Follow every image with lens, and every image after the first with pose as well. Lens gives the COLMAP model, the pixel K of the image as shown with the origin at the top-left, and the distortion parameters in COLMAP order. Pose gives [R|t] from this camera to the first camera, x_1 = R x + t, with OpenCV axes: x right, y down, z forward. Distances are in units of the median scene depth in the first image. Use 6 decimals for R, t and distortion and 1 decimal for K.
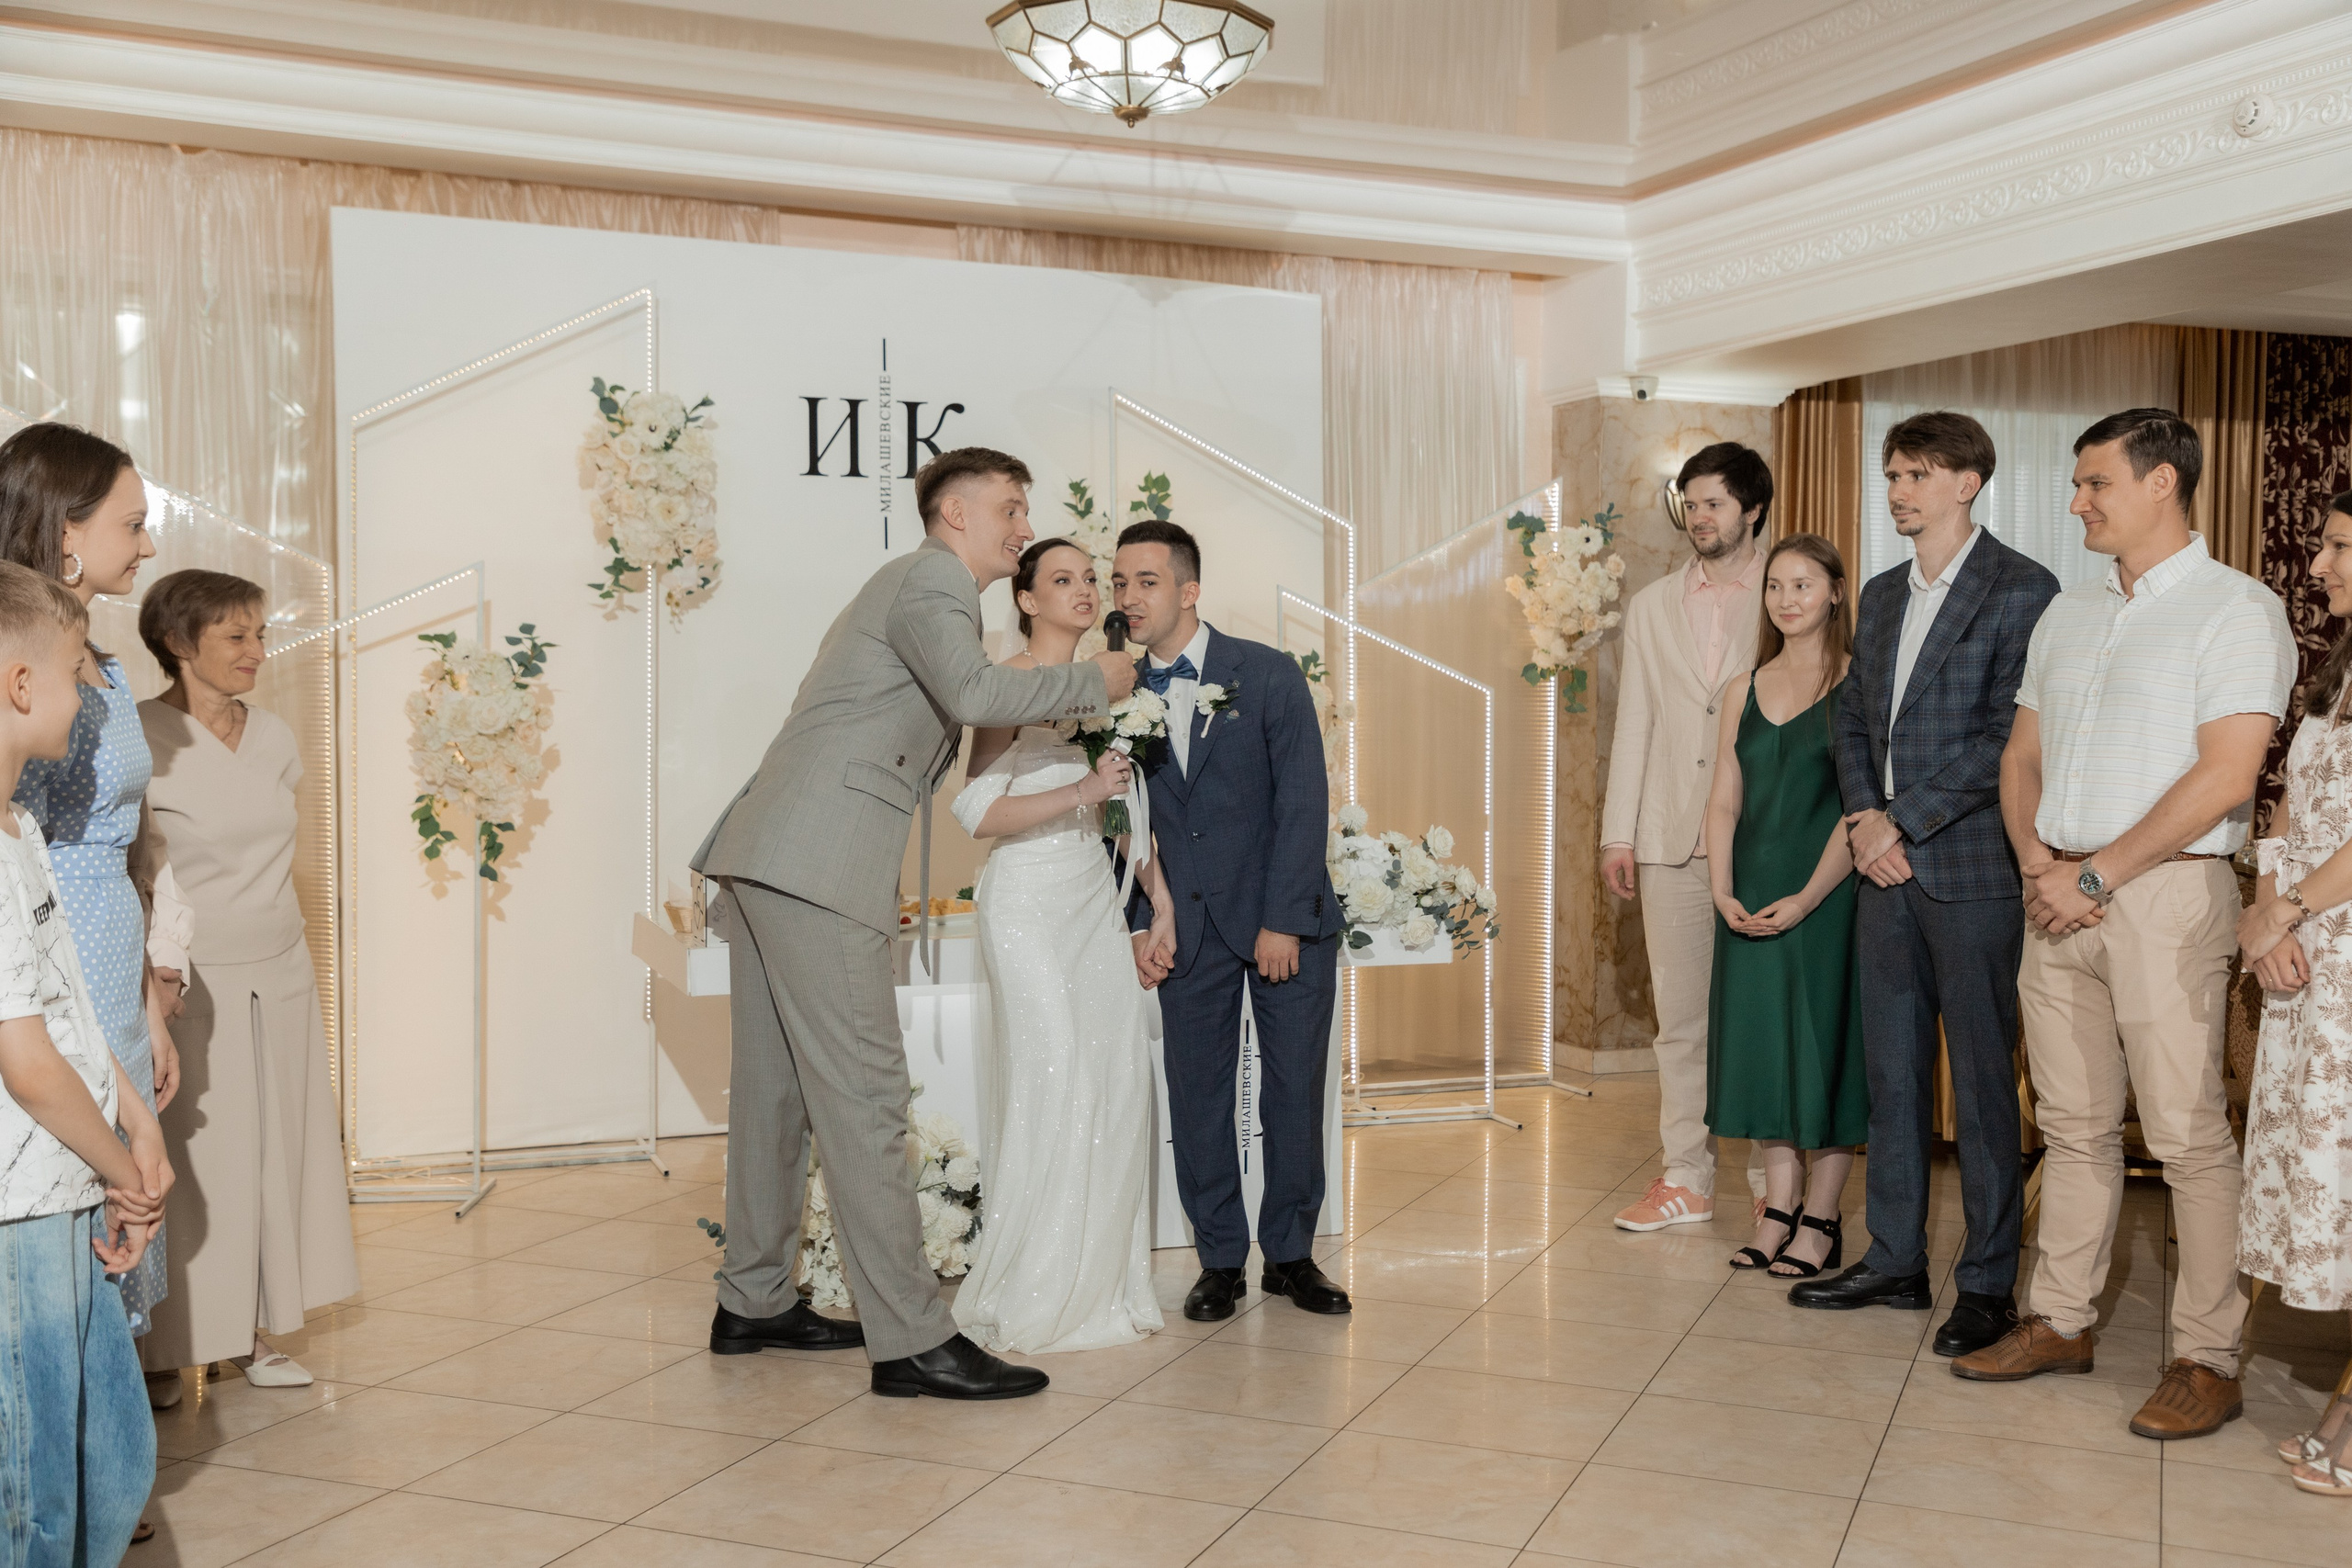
lens RADIAL K [[2385.7, 0, 1174.4], [0, 2385.7, 816.2], [0, 0, 1]] dist [0.063316, 0.028258]
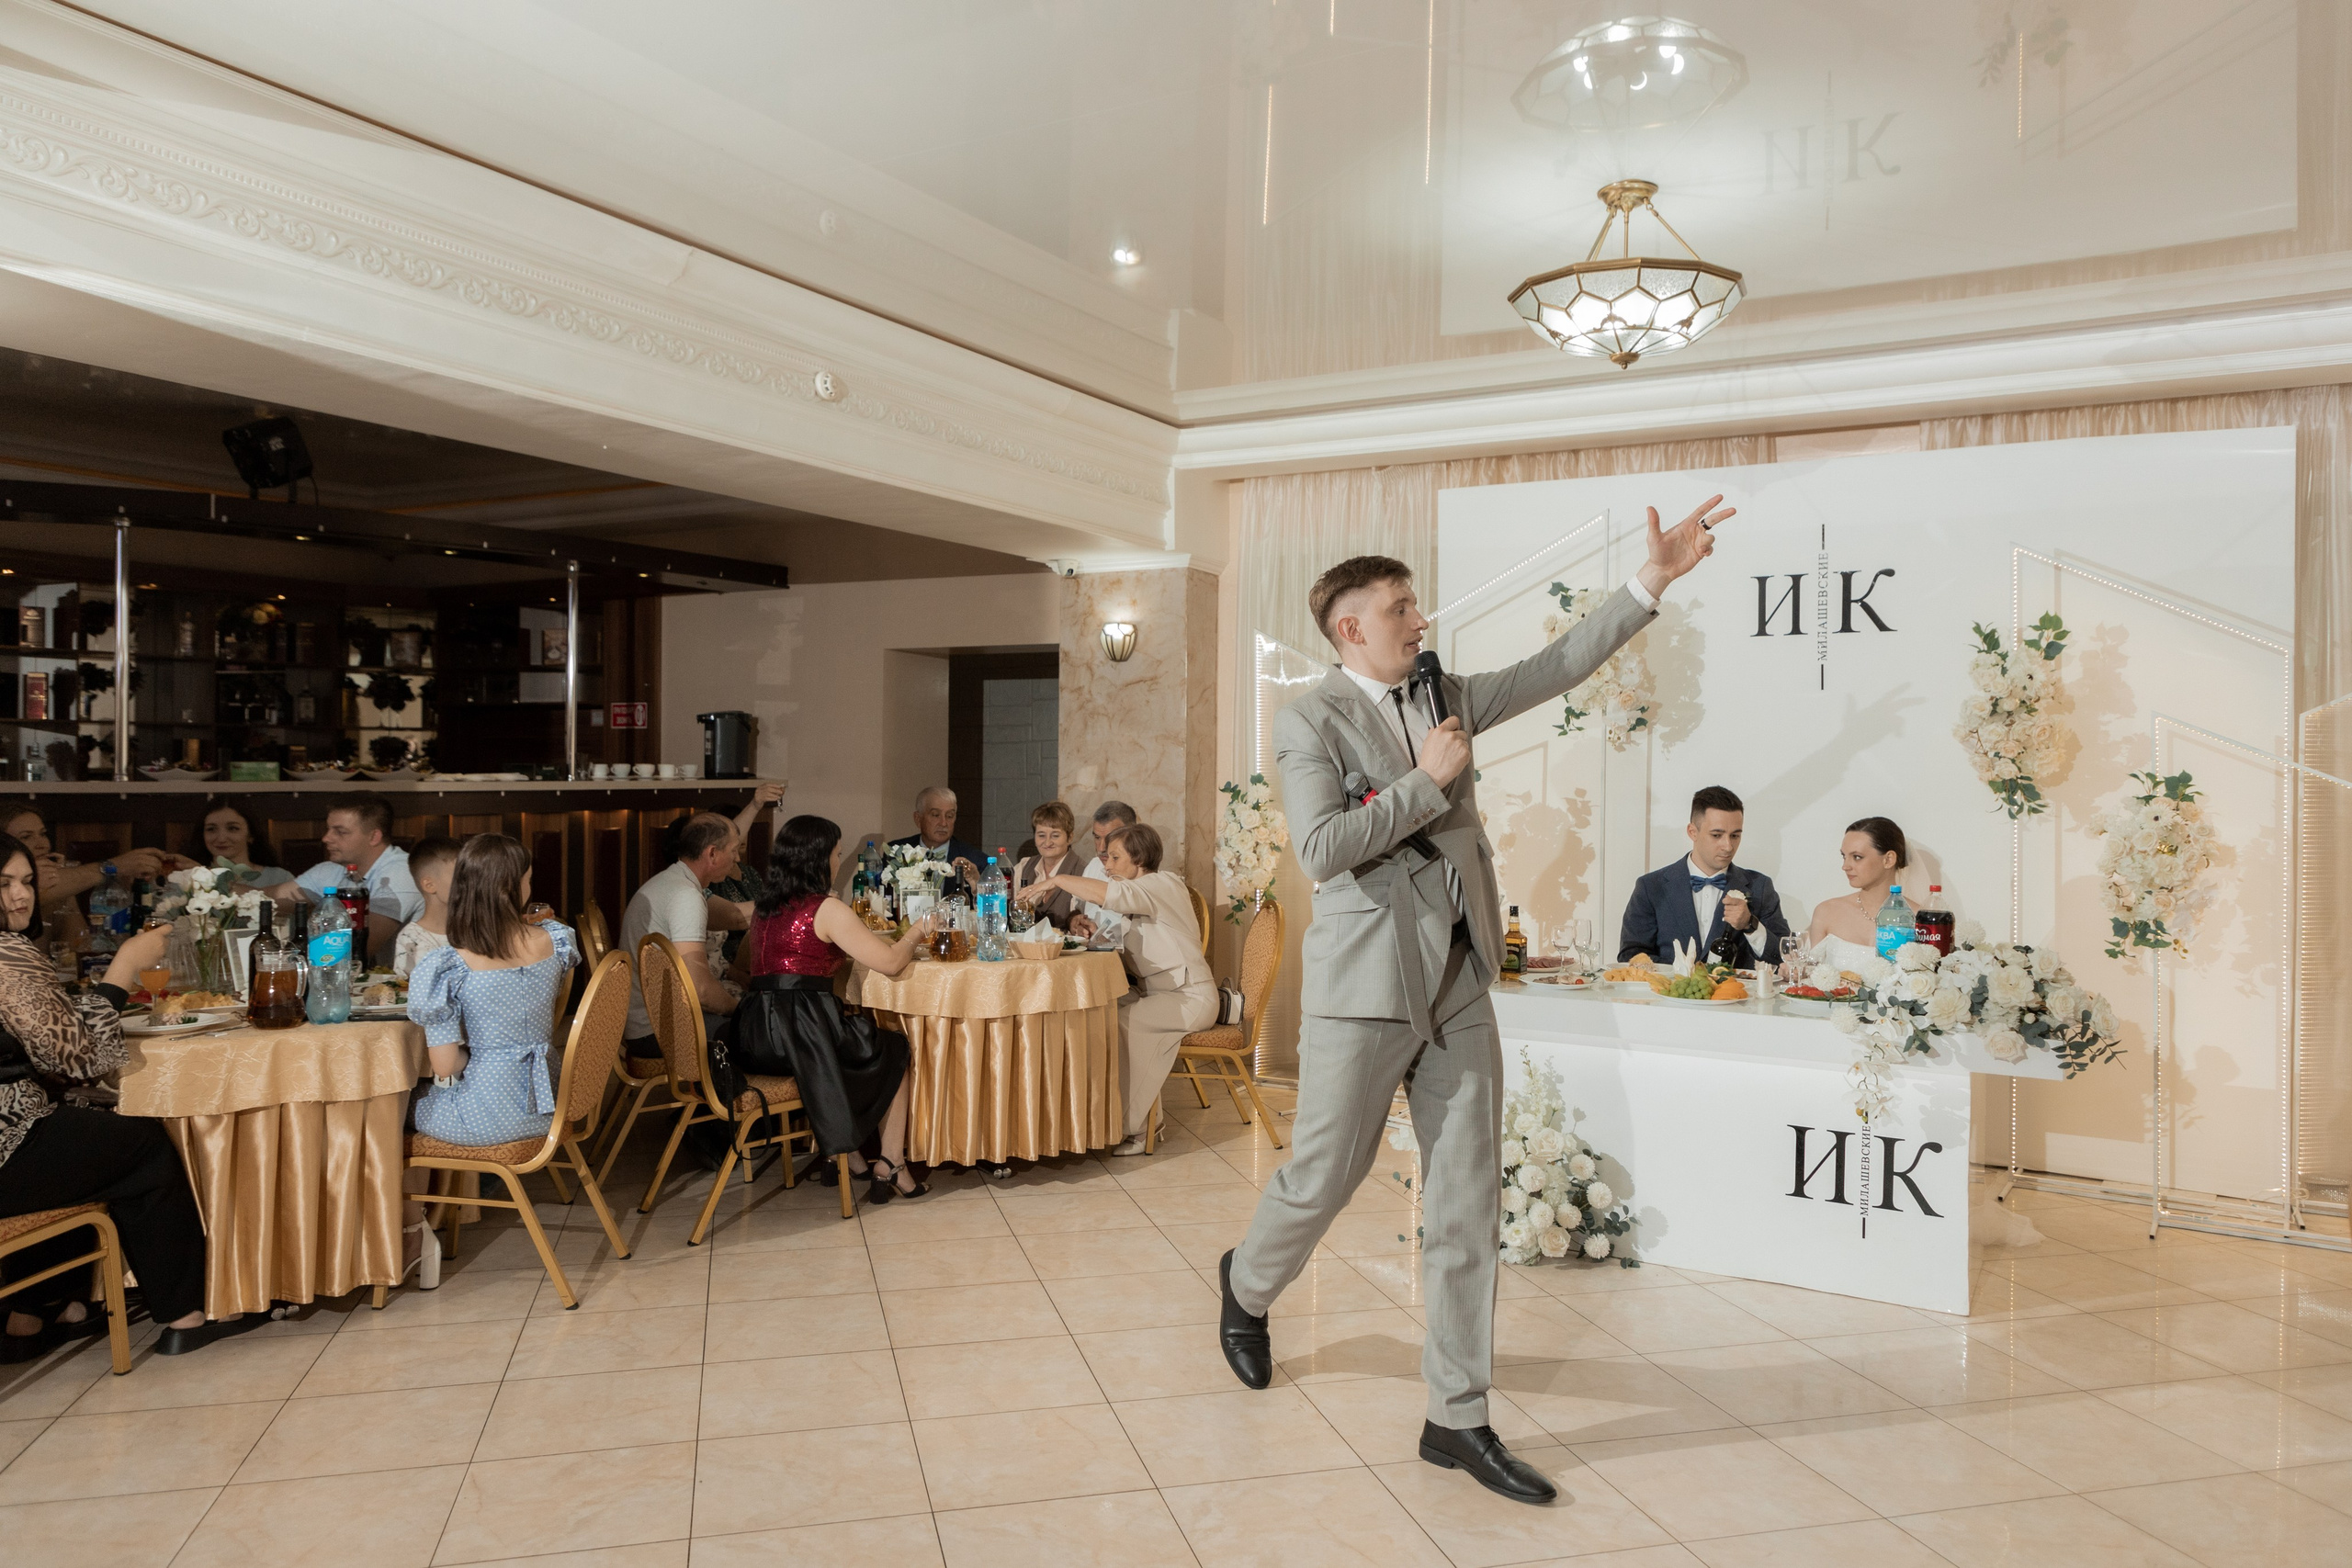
lens RADIAL K [[1643.5, 0, 1142.6], [0, 1643.5, 785.6], [0, 0, 1]] dist [0.006043, -0.002040]
pose [[0.593376, 0.009642, -0.804867, 0.414114], [-0.048812, 0.998519, -0.024024, -0.026778], [0.803444, 0.053542, 0.592968, 0.232087]]
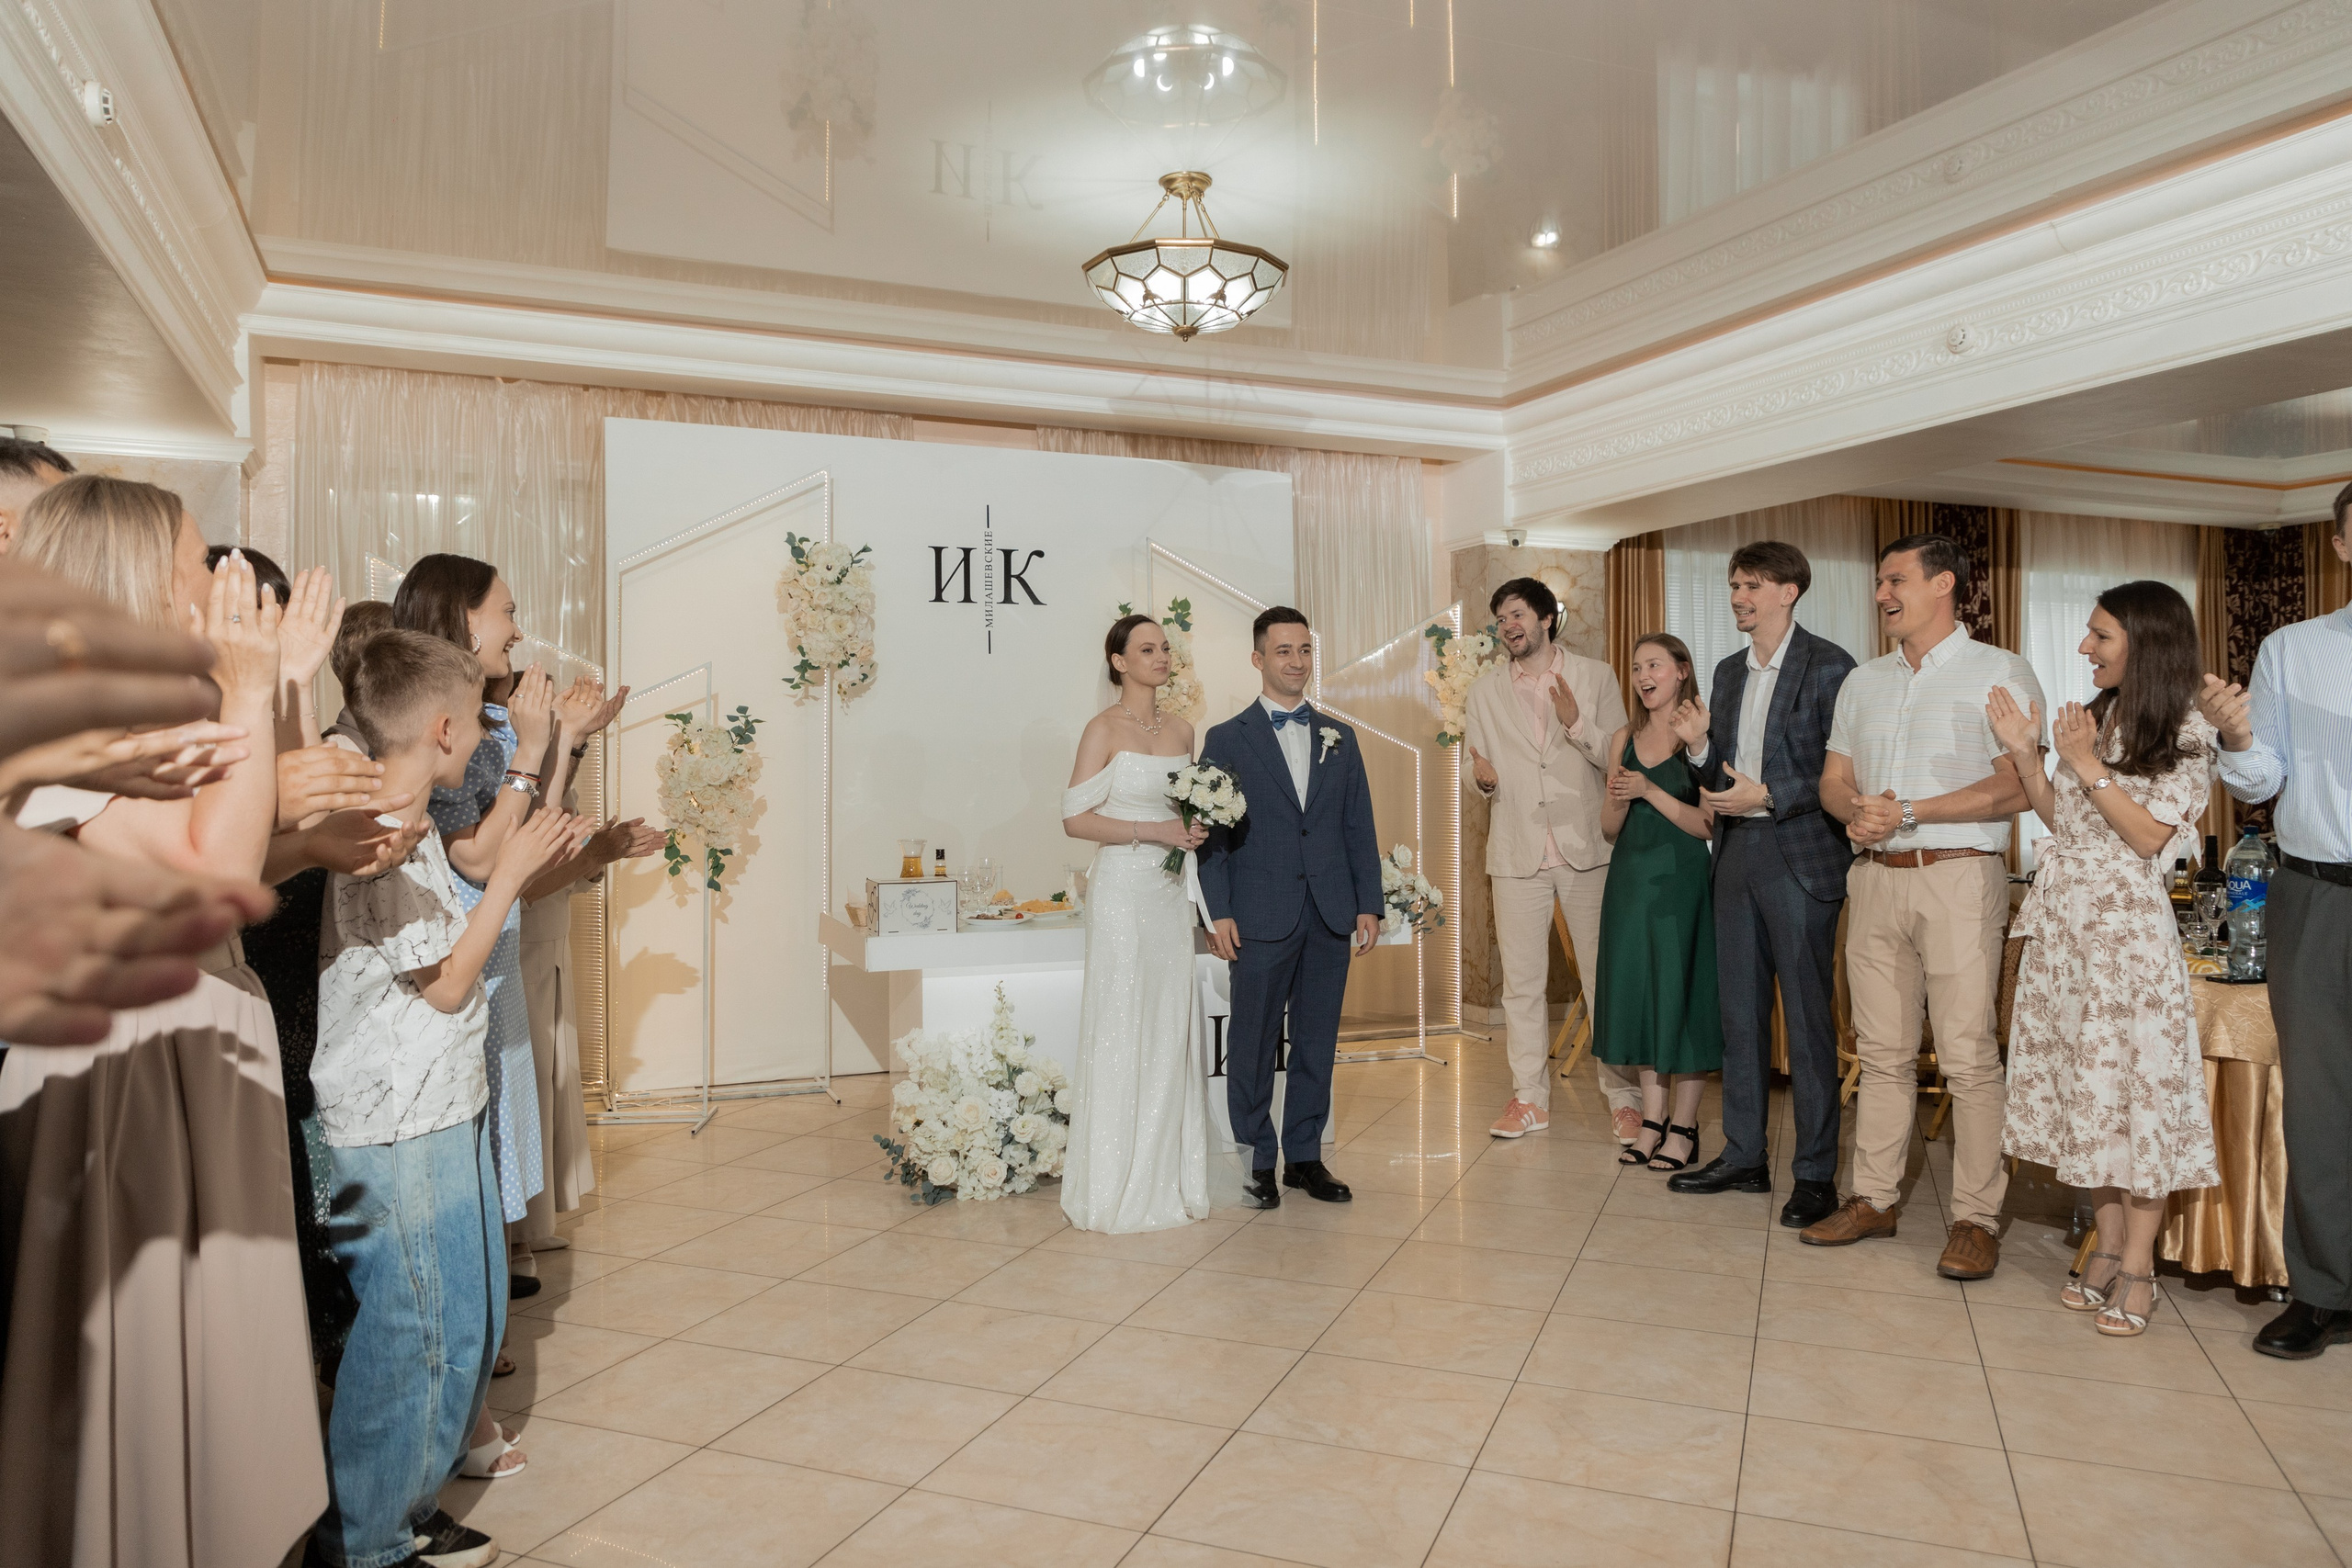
lens RADIAL K [[1643.5, 0, 1142.6], [0, 1643.5, 785.6], [0, 0, 1]] dist [0.006043, -0.002040]
pose [[0.999944, -0.009903, -0.003772, -0.031669], [0.009744, 0.999152, -0.040005, 0.006070], [0.004165, 0.039966, 0.999192, 0.043856]]
